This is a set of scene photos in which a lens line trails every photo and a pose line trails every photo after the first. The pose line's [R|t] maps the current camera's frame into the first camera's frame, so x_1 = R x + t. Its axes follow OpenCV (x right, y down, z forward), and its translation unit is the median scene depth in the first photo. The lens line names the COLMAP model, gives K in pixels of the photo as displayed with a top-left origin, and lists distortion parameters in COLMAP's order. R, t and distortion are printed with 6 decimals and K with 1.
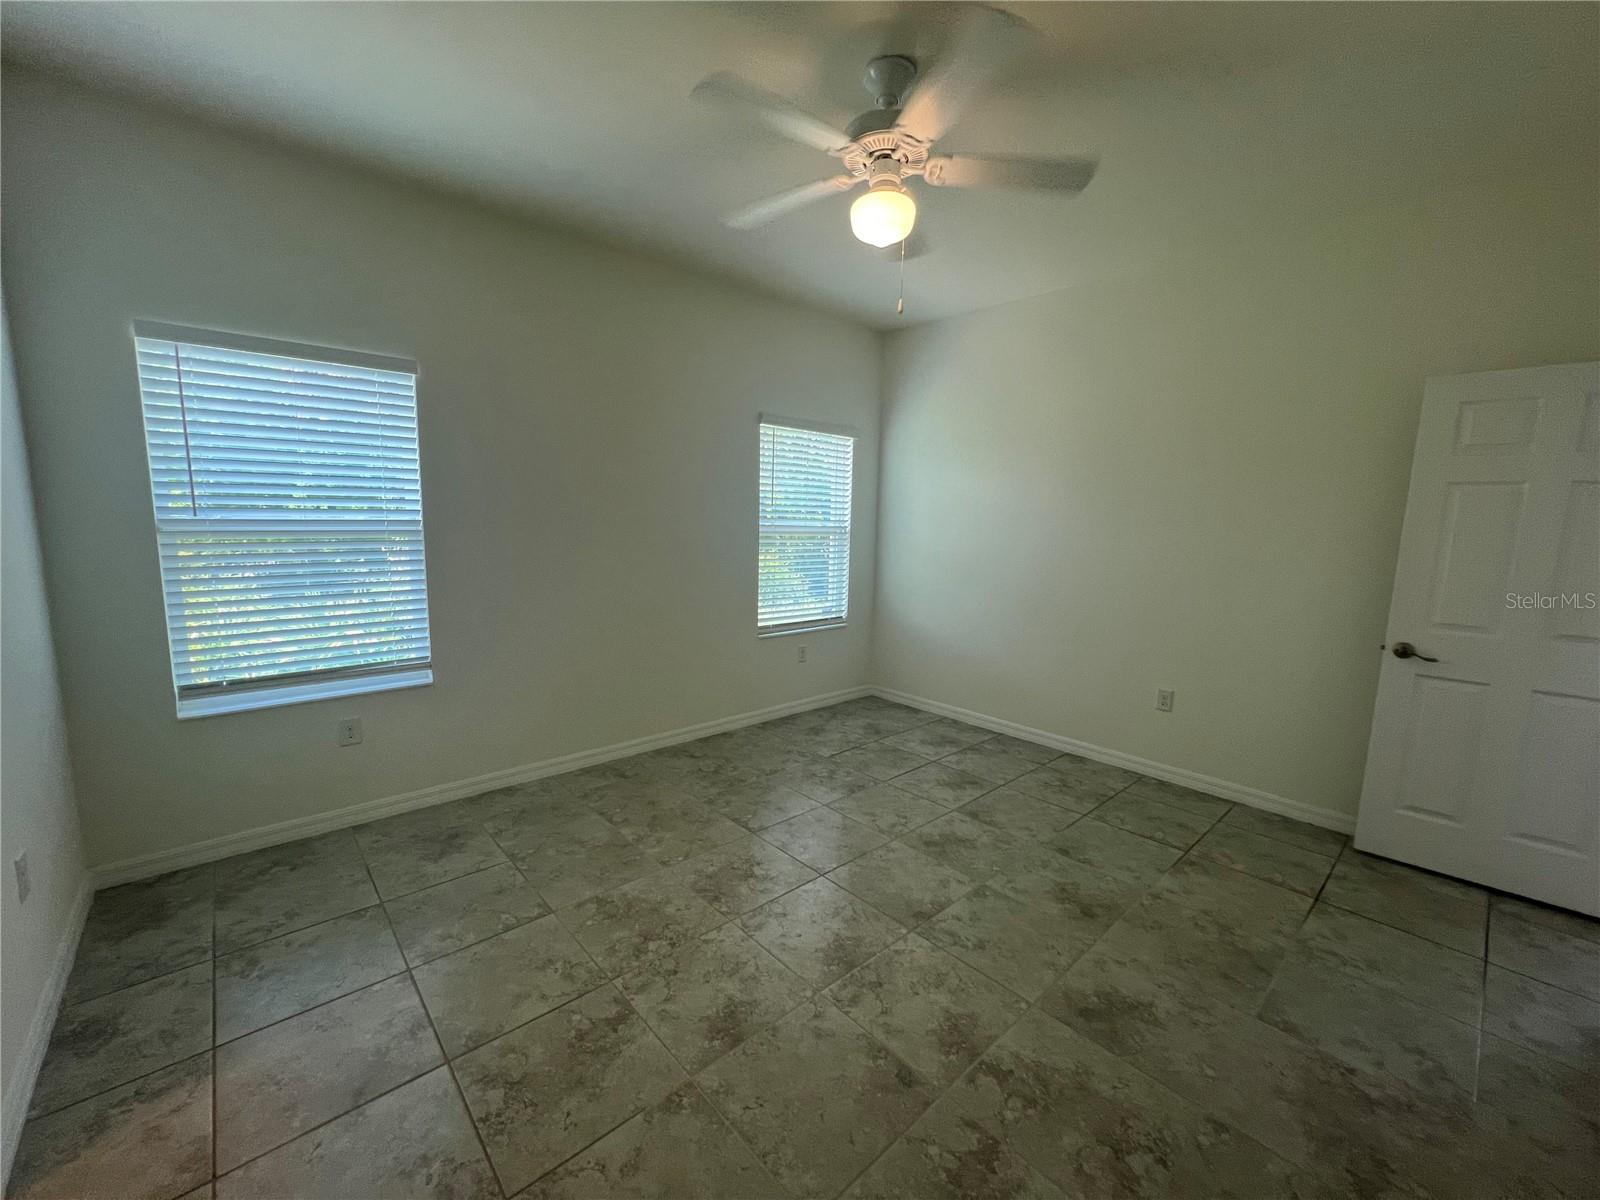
lens RADIAL K [[646.1, 0, 795.3], [0, 646.1, 604.3], [0, 0, 1]] dist [-0.002771, 0.000522]
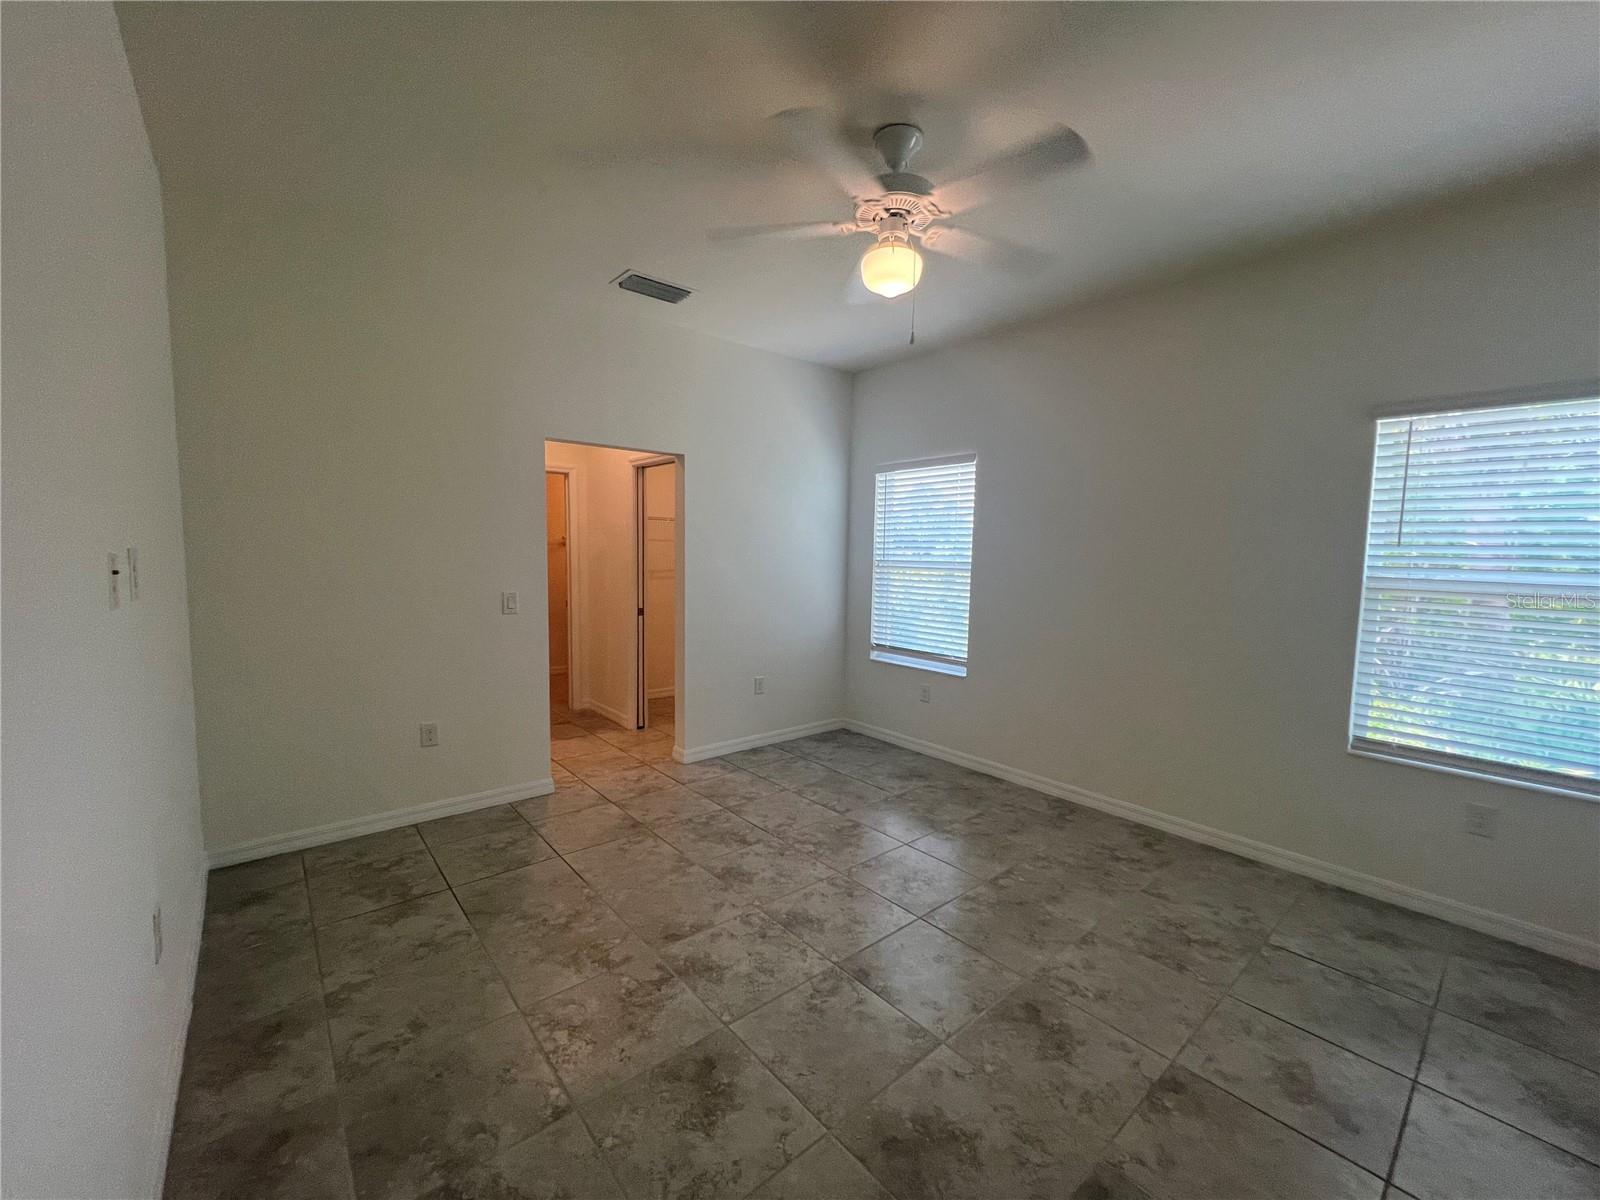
lens RADIAL K [[638.2, 0, 795.1], [0, 638.2, 597.8], [0, 0, 1]] dist [-0.001389, -0.000102]
pose [[-0.032304, 0.051543, -0.998148, 0.883583], [-0.157950, 0.985857, 0.056020, -0.071588], [0.986919, 0.159467, -0.023706, 0.685636]]
